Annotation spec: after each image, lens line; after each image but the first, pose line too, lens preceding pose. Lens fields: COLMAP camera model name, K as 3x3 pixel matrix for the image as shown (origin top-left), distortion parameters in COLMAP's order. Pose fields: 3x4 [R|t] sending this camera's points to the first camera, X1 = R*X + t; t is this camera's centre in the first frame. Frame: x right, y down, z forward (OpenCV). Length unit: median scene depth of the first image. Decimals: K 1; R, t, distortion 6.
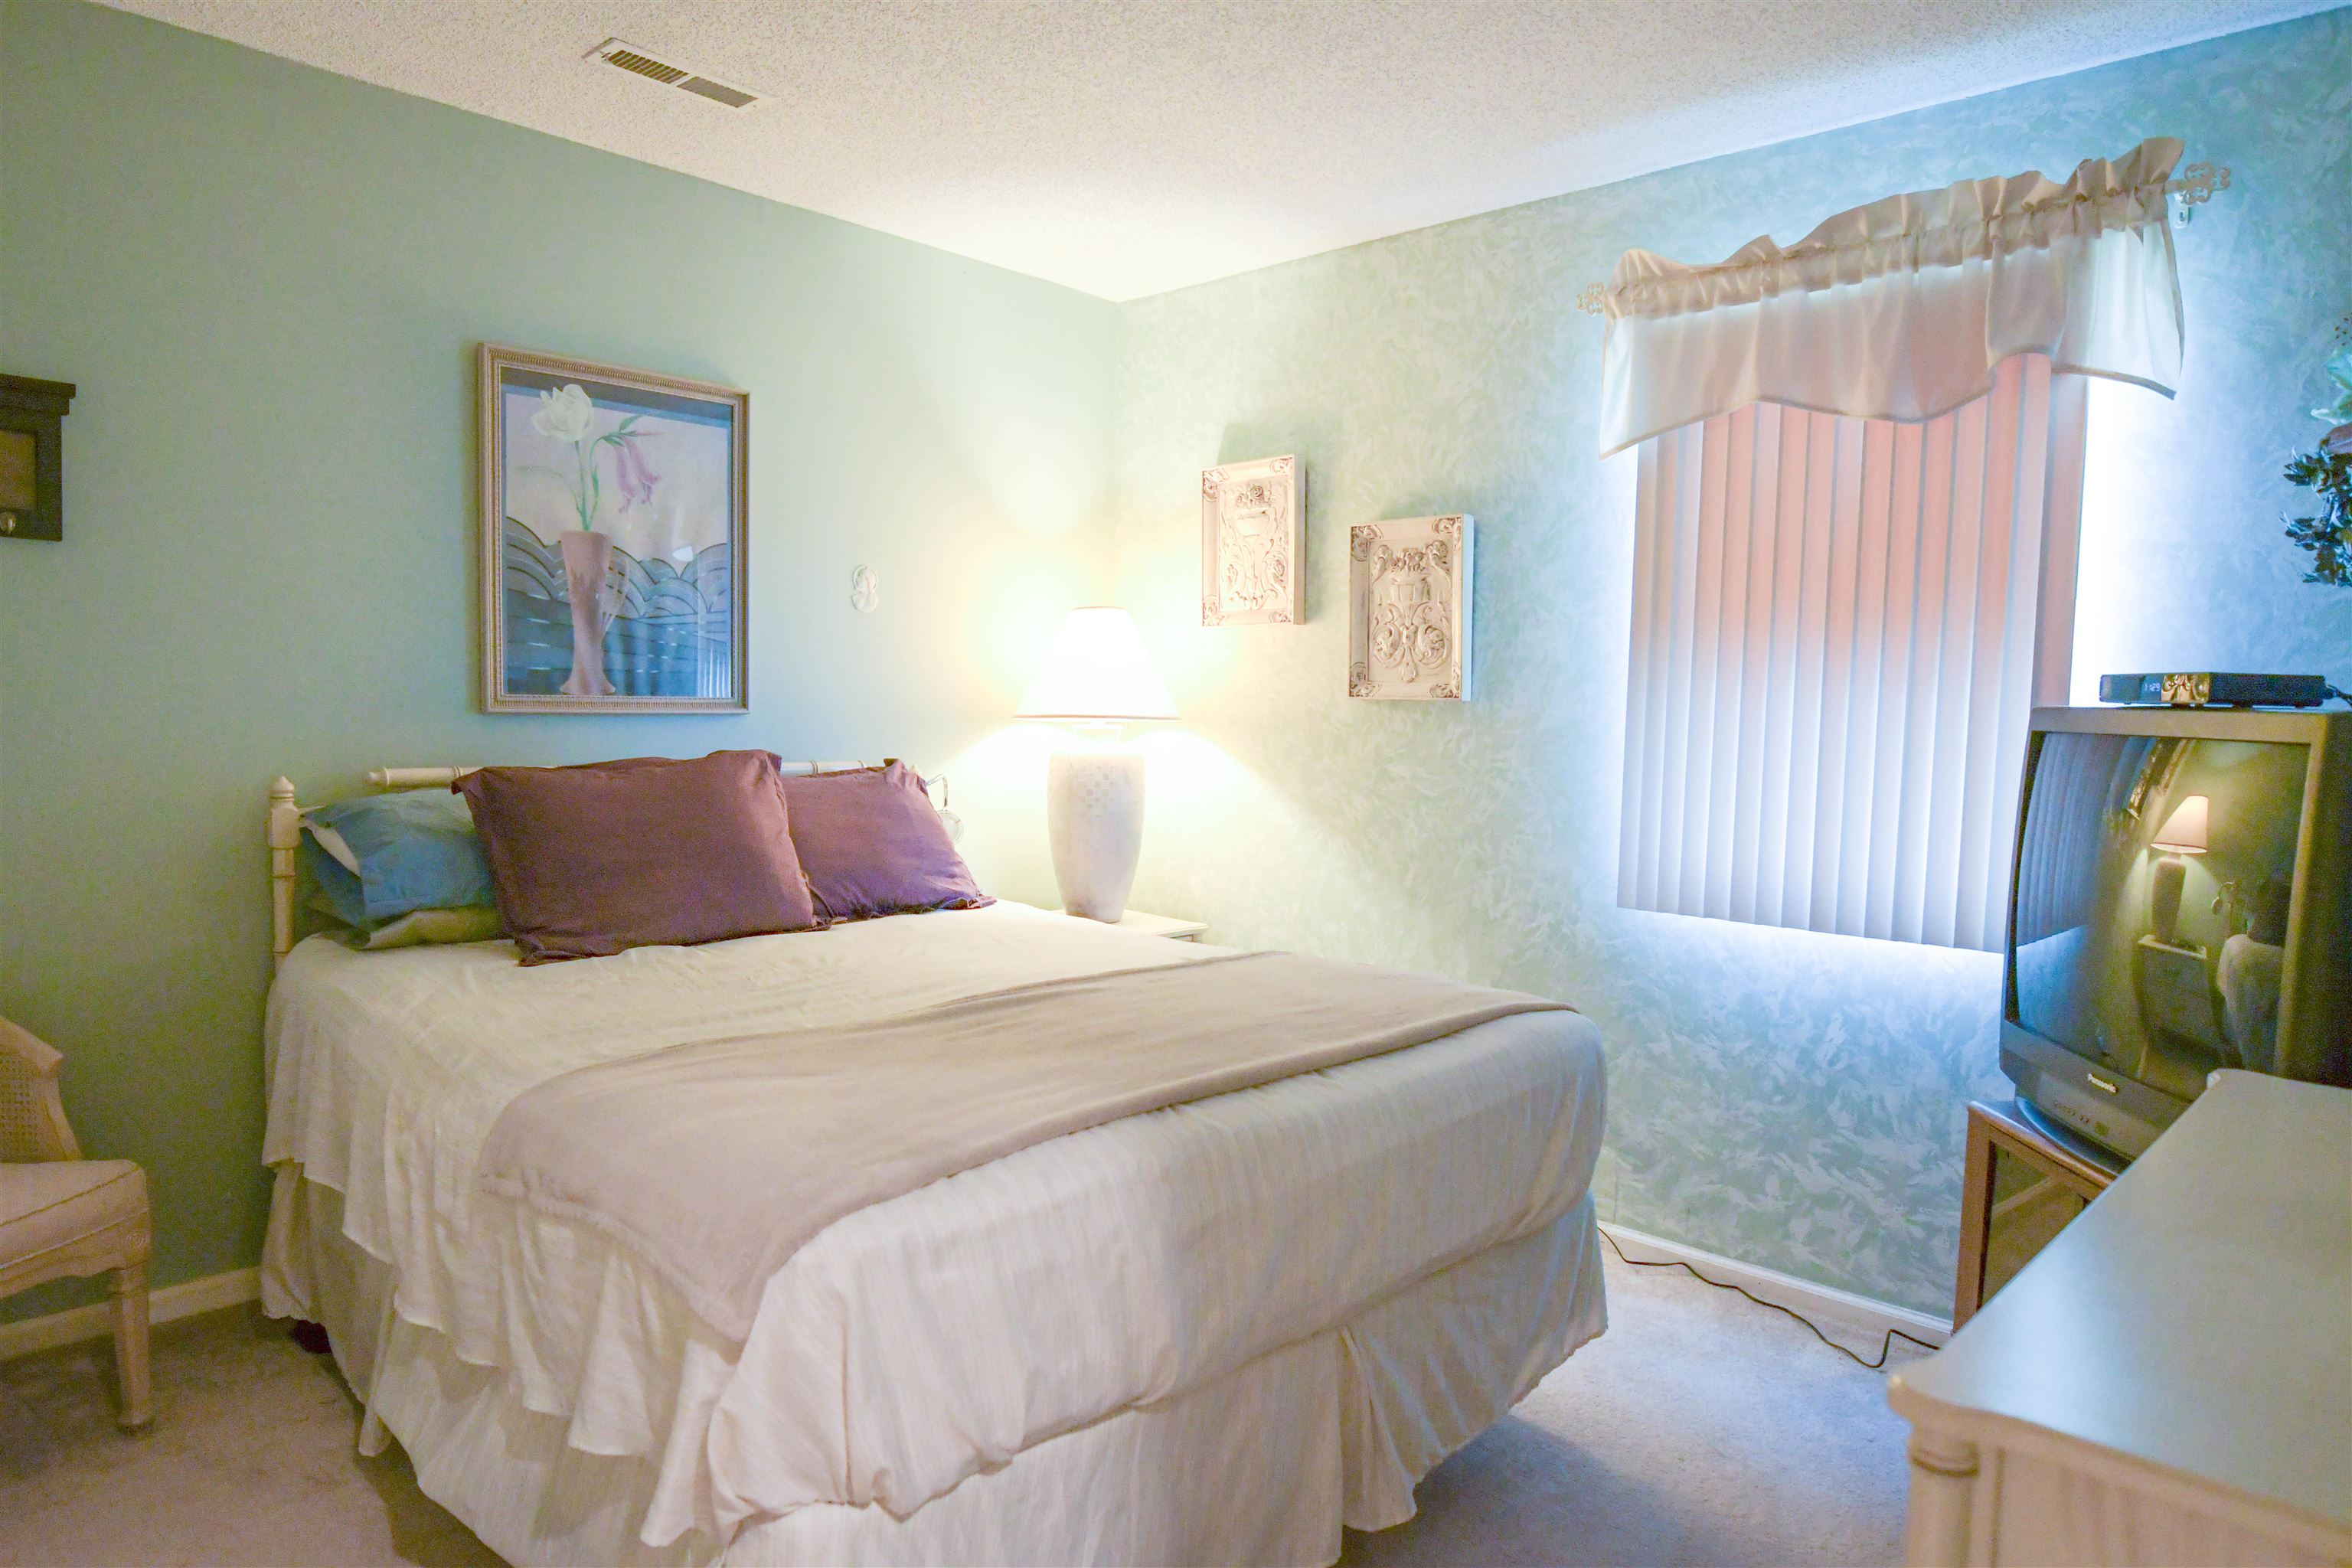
lens RADIAL K [[1431.3, 0, 1167.2], [0, 1431.3, 789.4], [0, 0, 1]] dist [-0.012554, -0.005501]
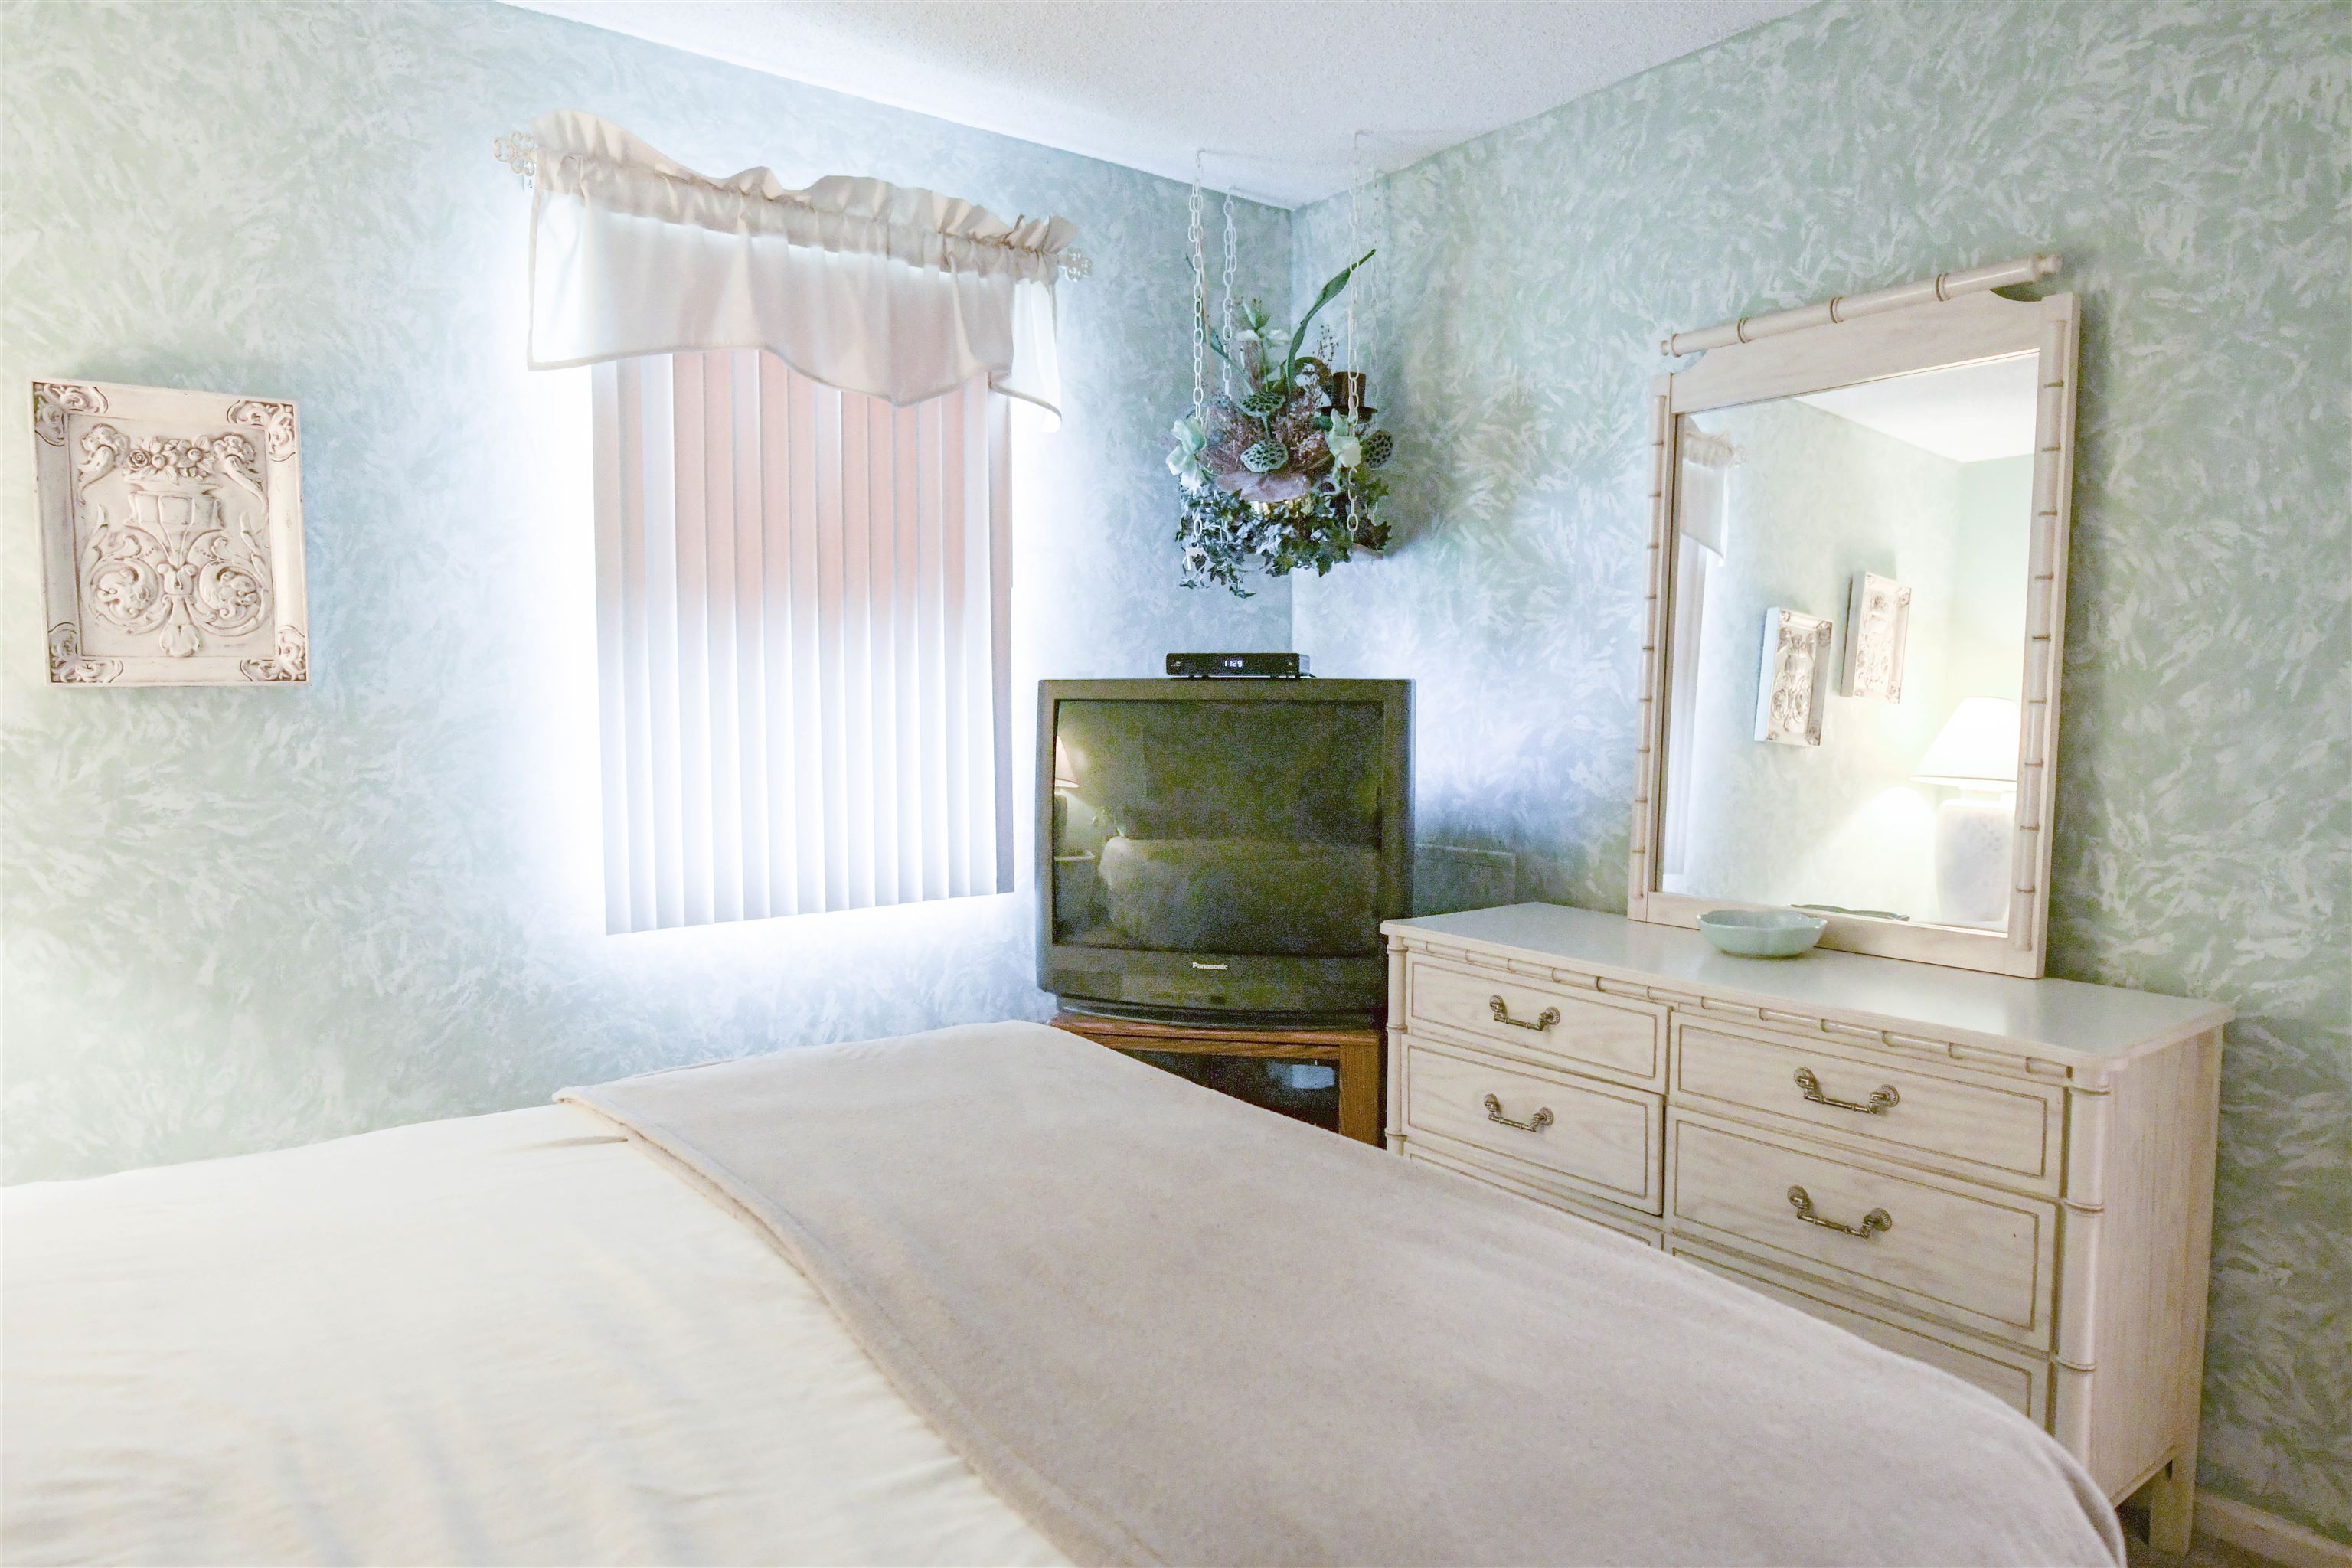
lens RADIAL K [[1431.3, 0, 1167.2], [0, 1431.3, 789.4], [0, 0, 1]] dist [-0.012554, -0.005501]
pose [[0.152409, -0.097118, 0.983534, -0.395698], [0.066124, 0.993932, 0.087898, -0.046572], [-0.986103, 0.051639, 0.157906, 0.515805]]
